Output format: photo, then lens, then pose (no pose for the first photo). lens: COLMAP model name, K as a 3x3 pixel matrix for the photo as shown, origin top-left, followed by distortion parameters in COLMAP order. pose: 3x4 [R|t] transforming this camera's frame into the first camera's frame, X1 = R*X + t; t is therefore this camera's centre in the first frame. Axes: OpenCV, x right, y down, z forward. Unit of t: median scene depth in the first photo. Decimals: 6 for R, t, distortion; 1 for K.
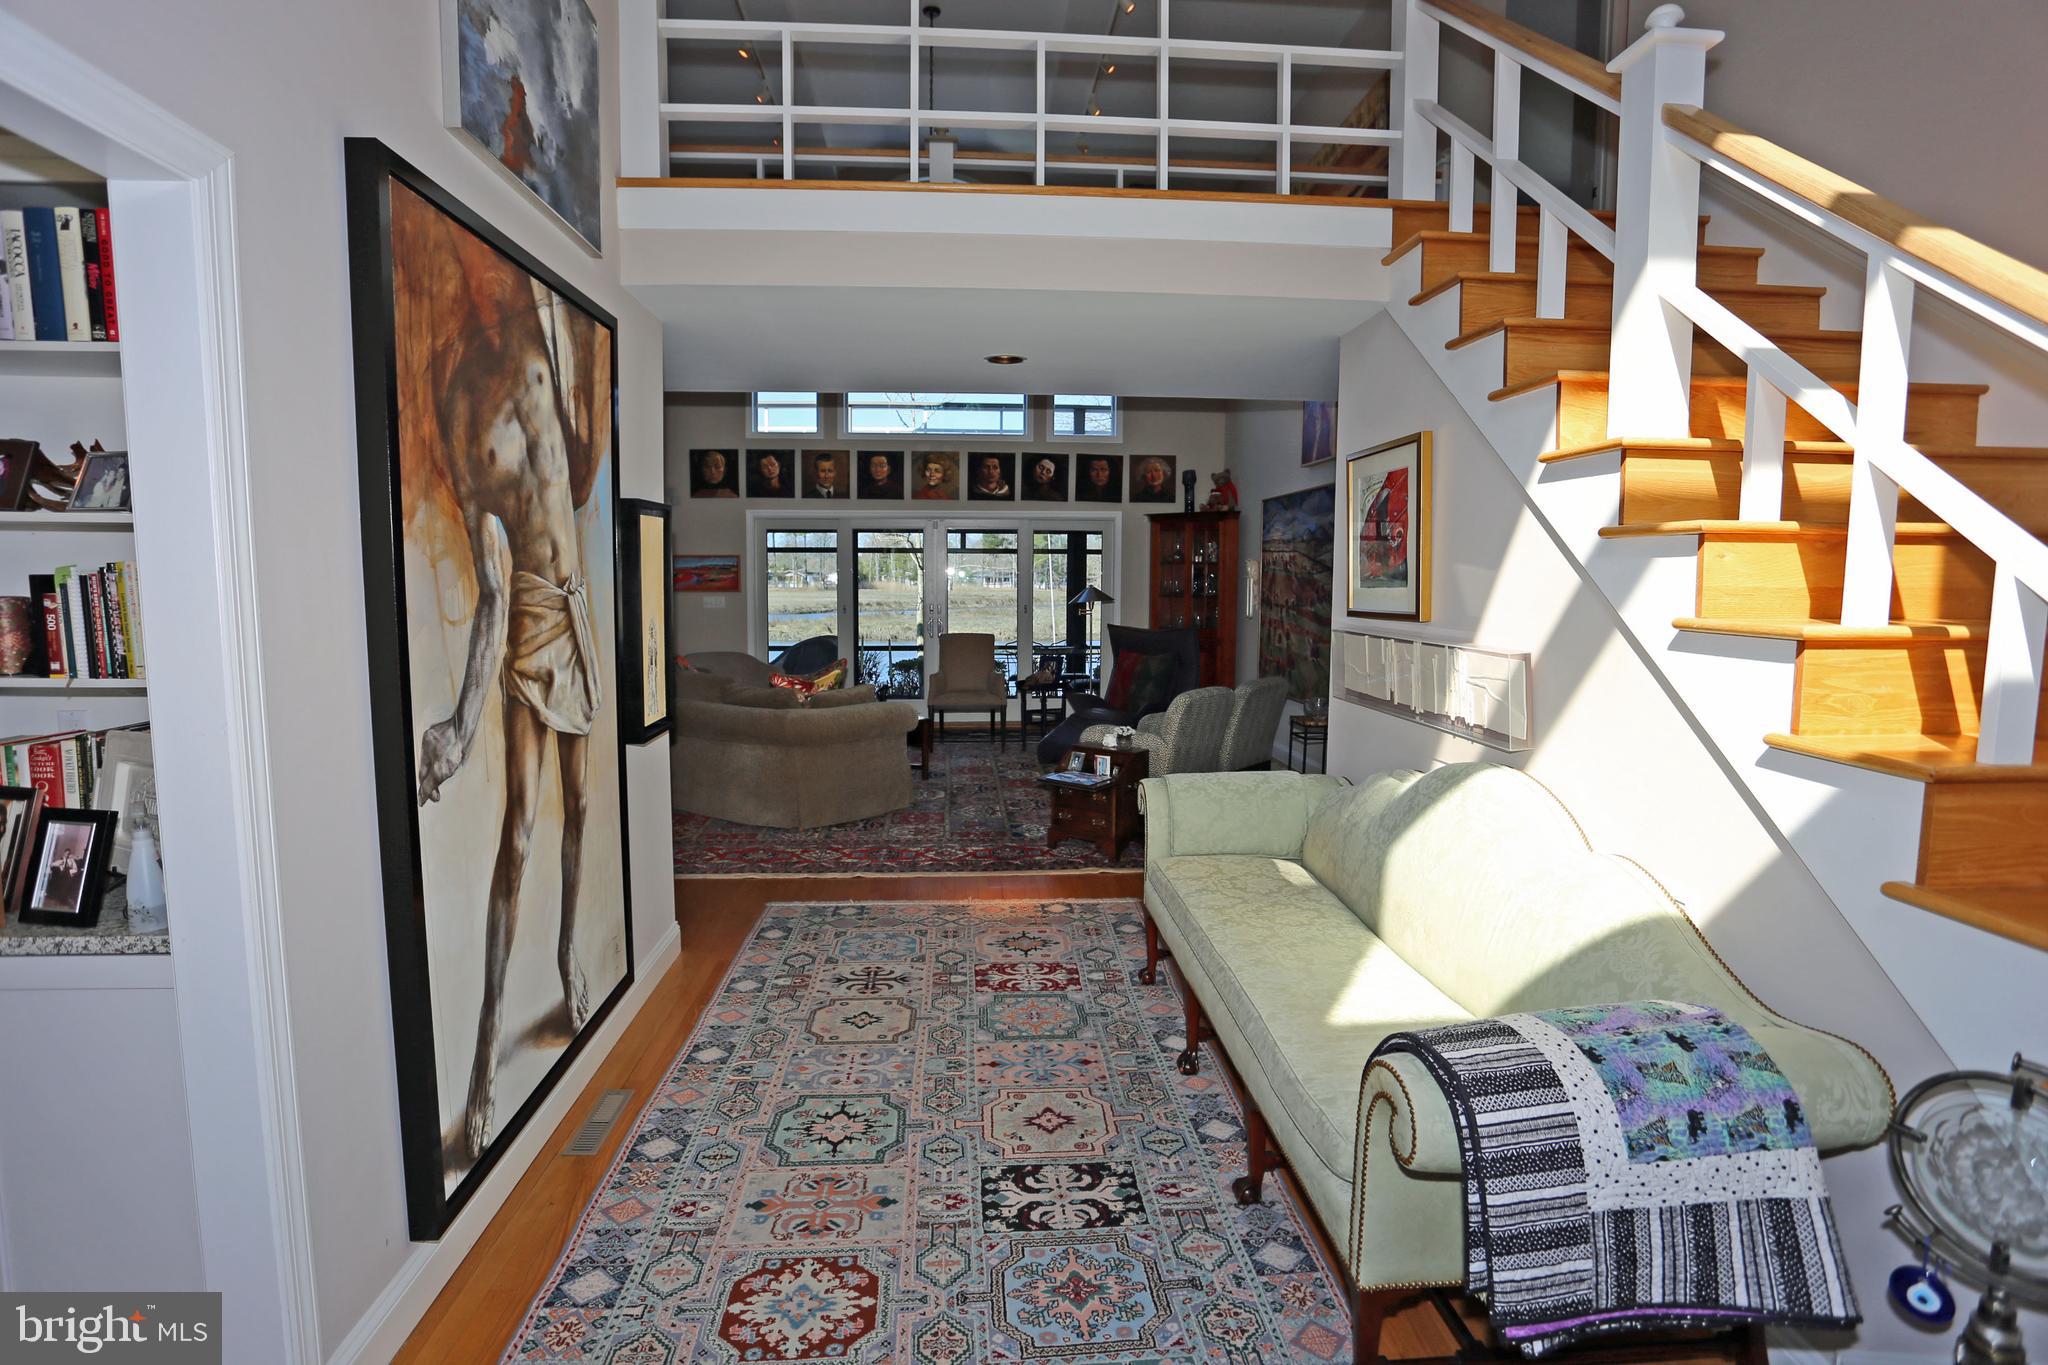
lens RADIAL K [[996.7, 0, 1022.8], [0, 996.7, 677.3], [0, 0, 1]] dist [-0.074758, 0.028734]
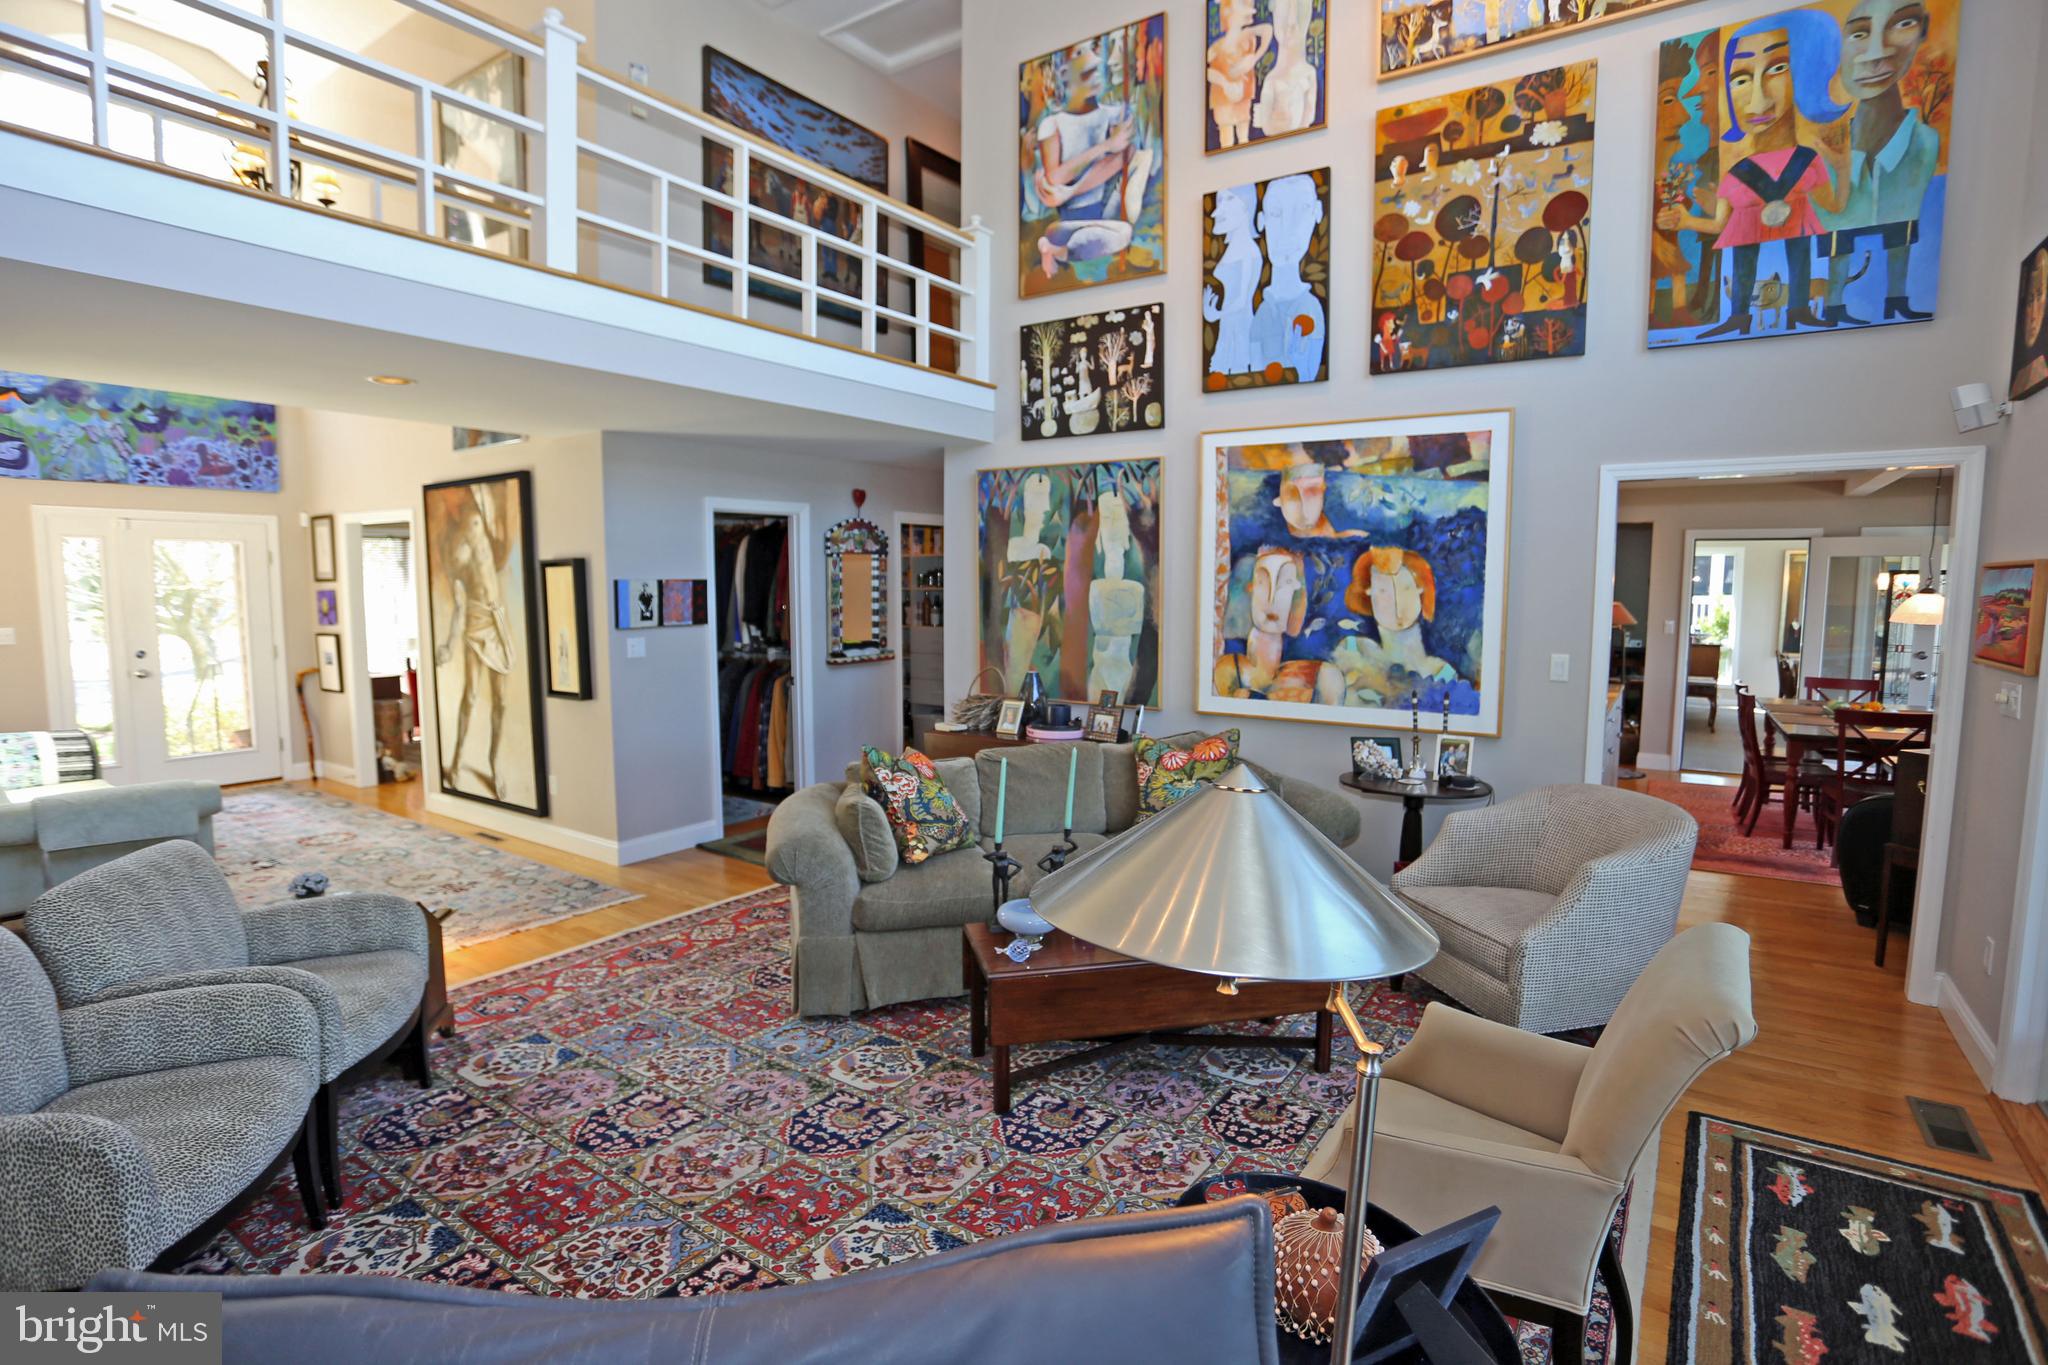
lens RADIAL K [[996.7, 0, 1025.7], [0, 996.7, 675.0], [0, 0, 1]] dist [-0.074758, 0.028734]
pose [[-0.622243, 0.068399, -0.779830, 0.589122], [-0.082212, 0.984957, 0.151990, -0.404612], [0.778495, 0.158686, -0.607260, 3.561097]]
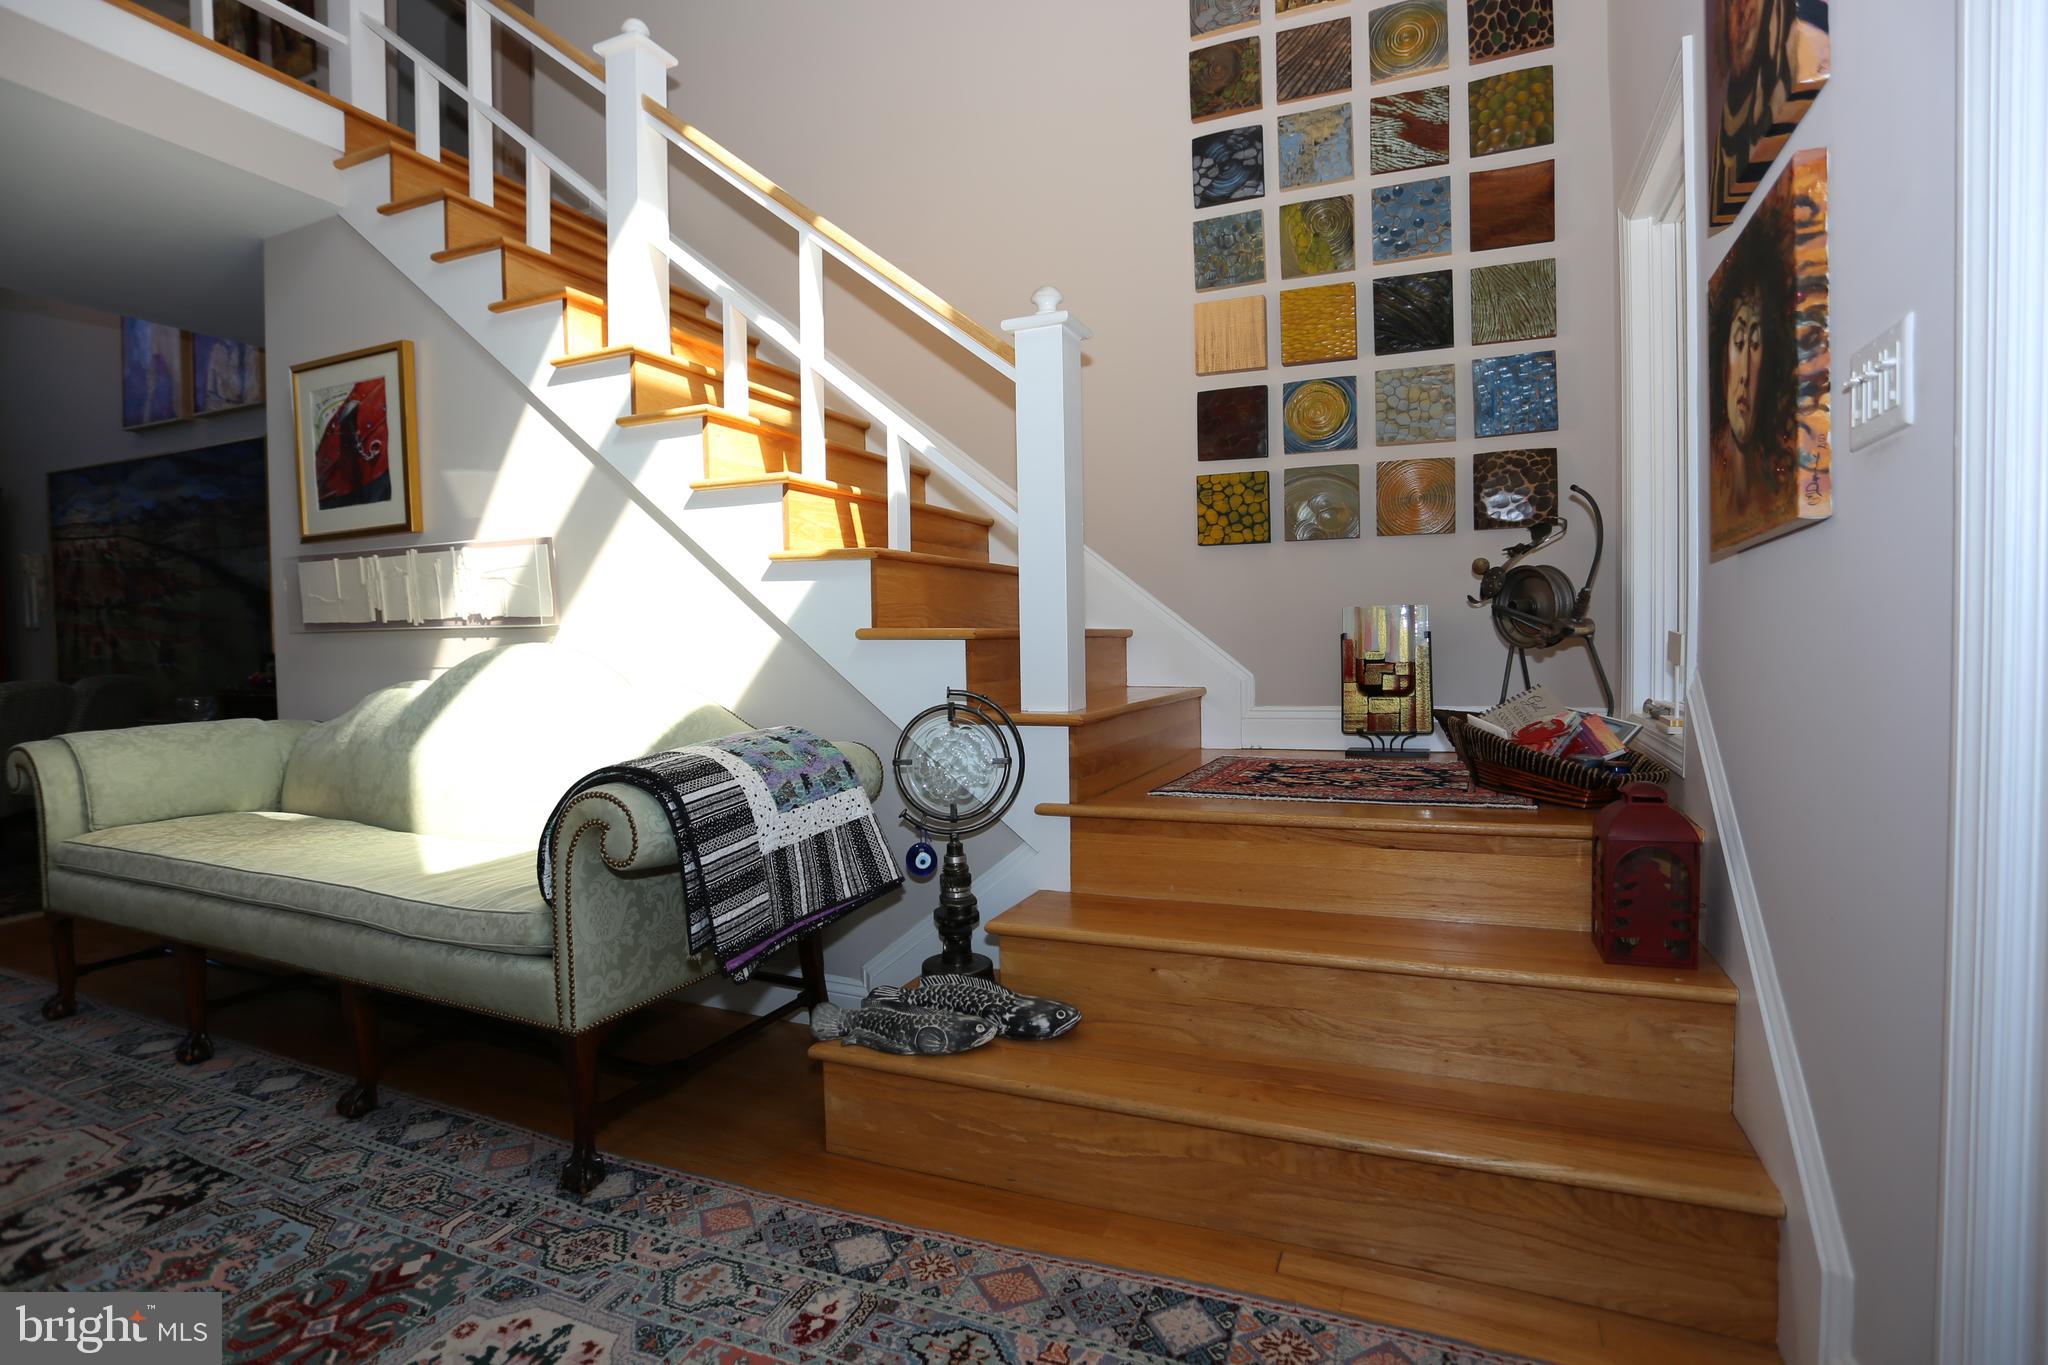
lens RADIAL K [[996.7, 0, 1026.9], [0, 996.7, 674.9], [0, 0, 1]] dist [-0.074758, 0.028734]
pose [[0.460309, -0.045692, 0.886582, -0.227199], [0.104132, 0.994560, -0.002808, 0.192007], [-0.881630, 0.093614, 0.462563, 0.022944]]
